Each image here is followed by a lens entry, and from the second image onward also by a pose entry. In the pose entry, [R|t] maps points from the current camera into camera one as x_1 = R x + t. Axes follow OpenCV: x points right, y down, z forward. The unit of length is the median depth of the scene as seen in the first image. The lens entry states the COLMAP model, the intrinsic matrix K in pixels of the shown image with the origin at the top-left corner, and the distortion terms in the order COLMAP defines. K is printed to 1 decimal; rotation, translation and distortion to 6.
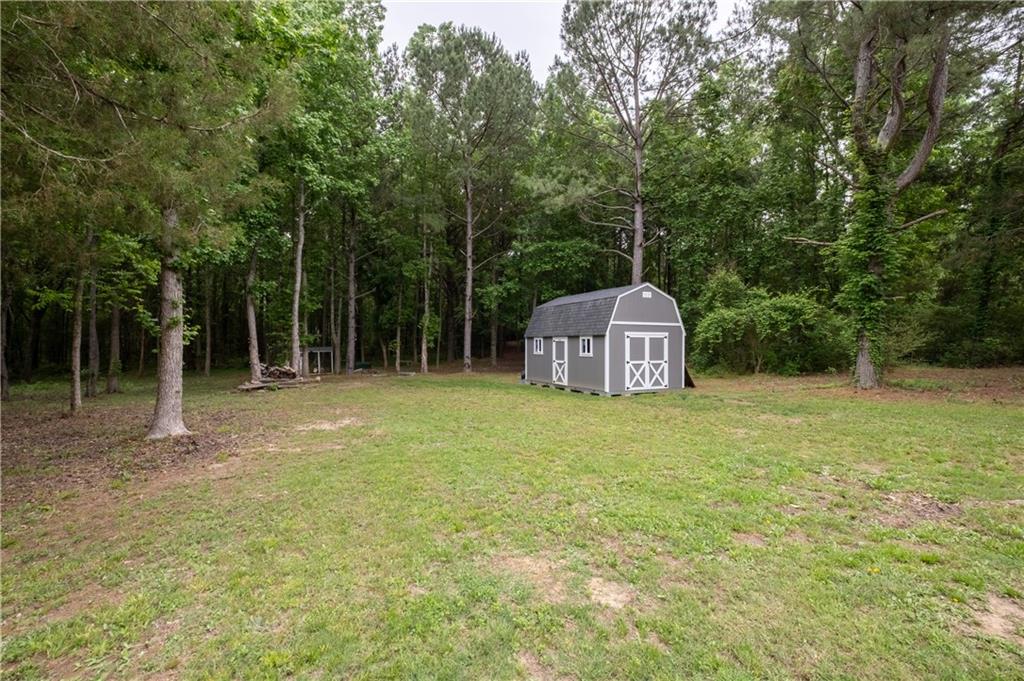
lens RADIAL K [[454.4, 0, 512.0], [0, 454.4, 340.5], [0, 0, 1]] dist [-0.002408, -0.000540]
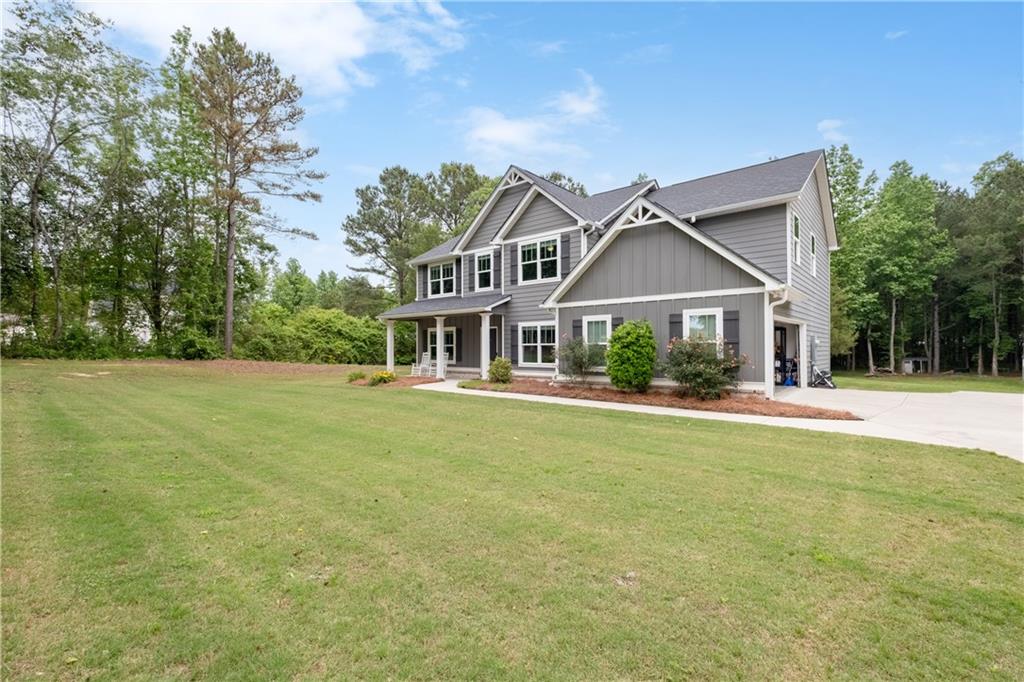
lens RADIAL K [[443.8, 0, 512.0], [0, 443.8, 341.0], [0, 0, 1]] dist [-0.012055, 0.000136]
pose [[0.312665, -0.013299, -0.949770, 0.719145], [0.015595, 0.999839, -0.008866, -0.062582], [0.949735, -0.012040, 0.312822, -1.048697]]
